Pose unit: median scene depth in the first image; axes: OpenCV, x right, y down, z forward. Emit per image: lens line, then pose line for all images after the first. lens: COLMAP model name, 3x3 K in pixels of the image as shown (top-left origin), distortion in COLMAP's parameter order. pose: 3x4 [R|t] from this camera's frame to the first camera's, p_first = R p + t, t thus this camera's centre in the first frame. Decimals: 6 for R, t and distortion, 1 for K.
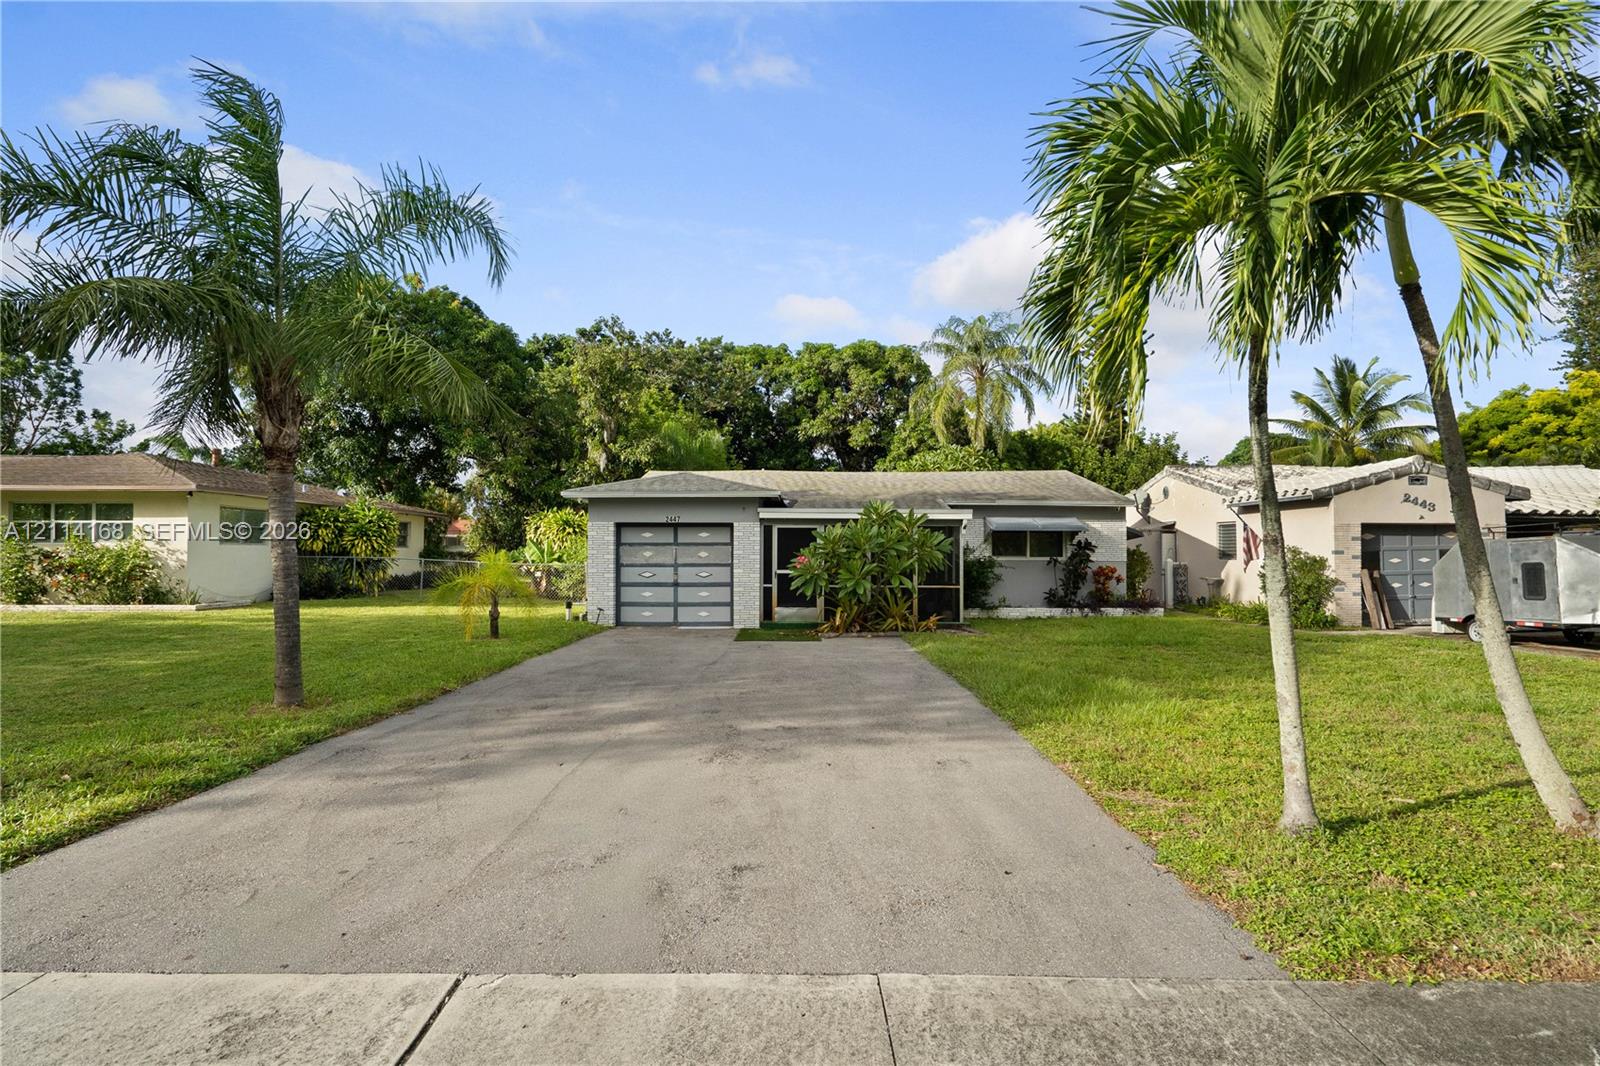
lens RADIAL K [[735.0, 0, 800.0], [0, 735.0, 533.0], [0, 0, 1]] dist [0.002431, 0.000811]
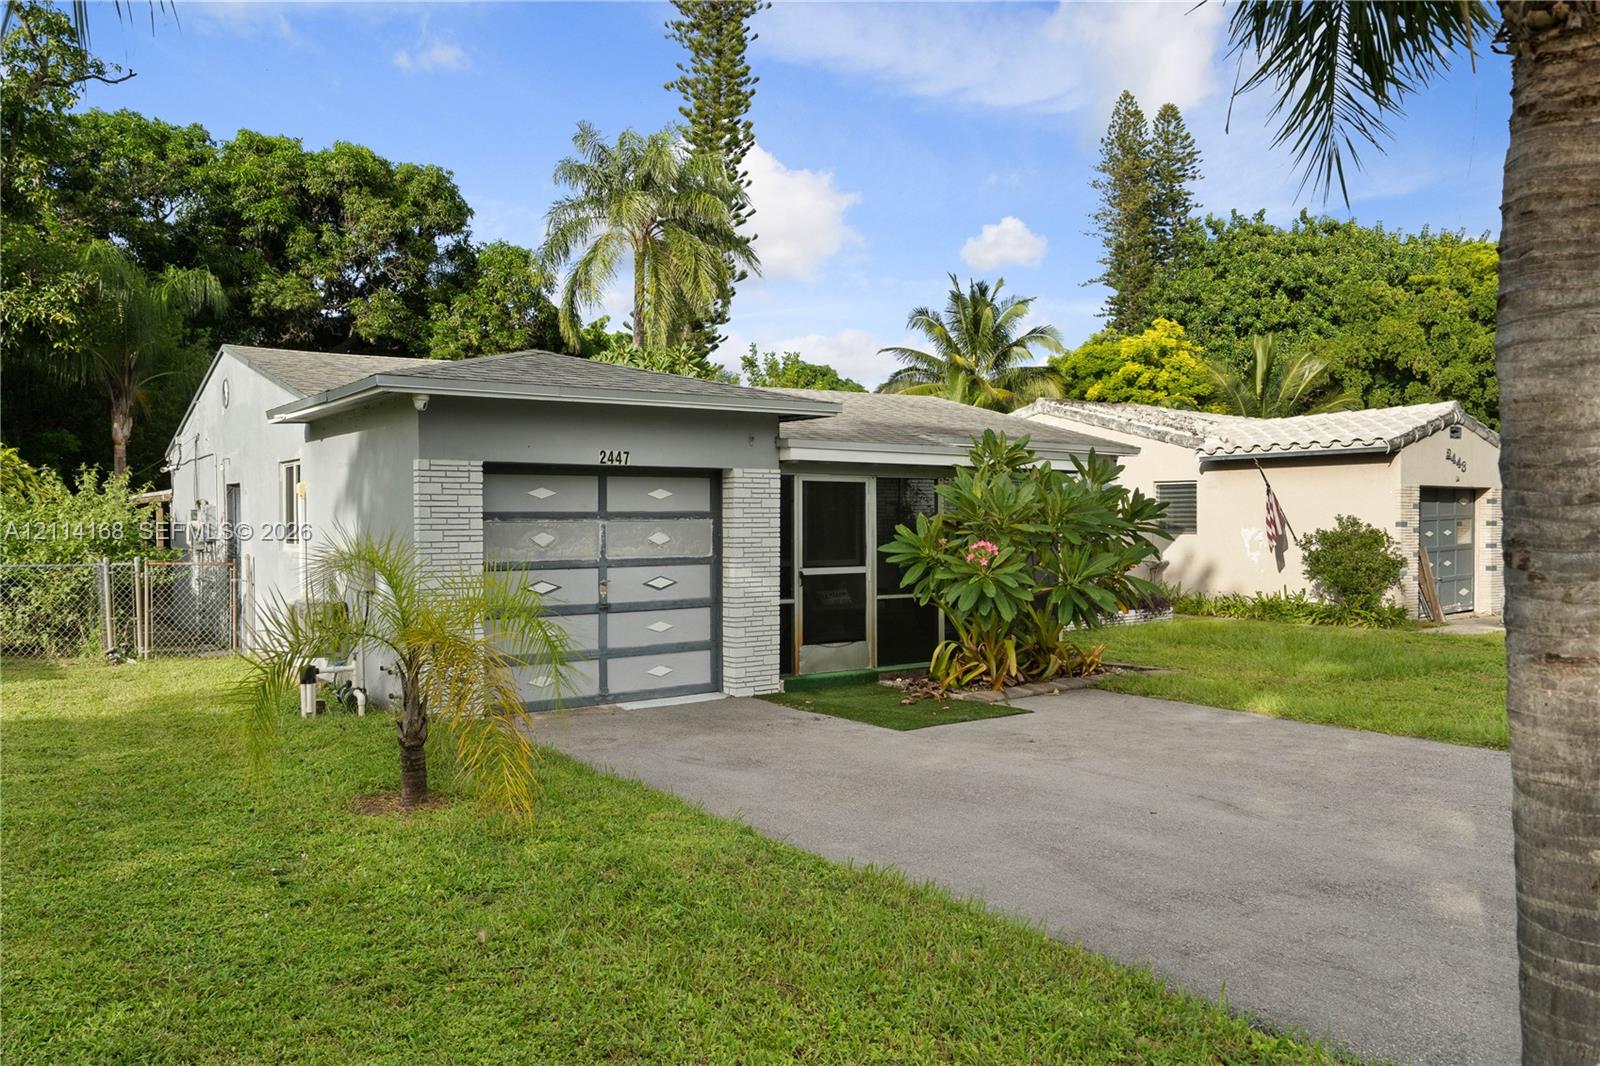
lens RADIAL K [[1125.8, 0, 800.0], [0, 1125.8, 533.0], [0, 0, 1]] dist [-0.002003, 0.000026]
pose [[0.841555, -0.010791, 0.540063, -0.425959], [-0.009415, 0.999356, 0.034639, 0.001540], [-0.540089, -0.034236, 0.840911, 0.377700]]
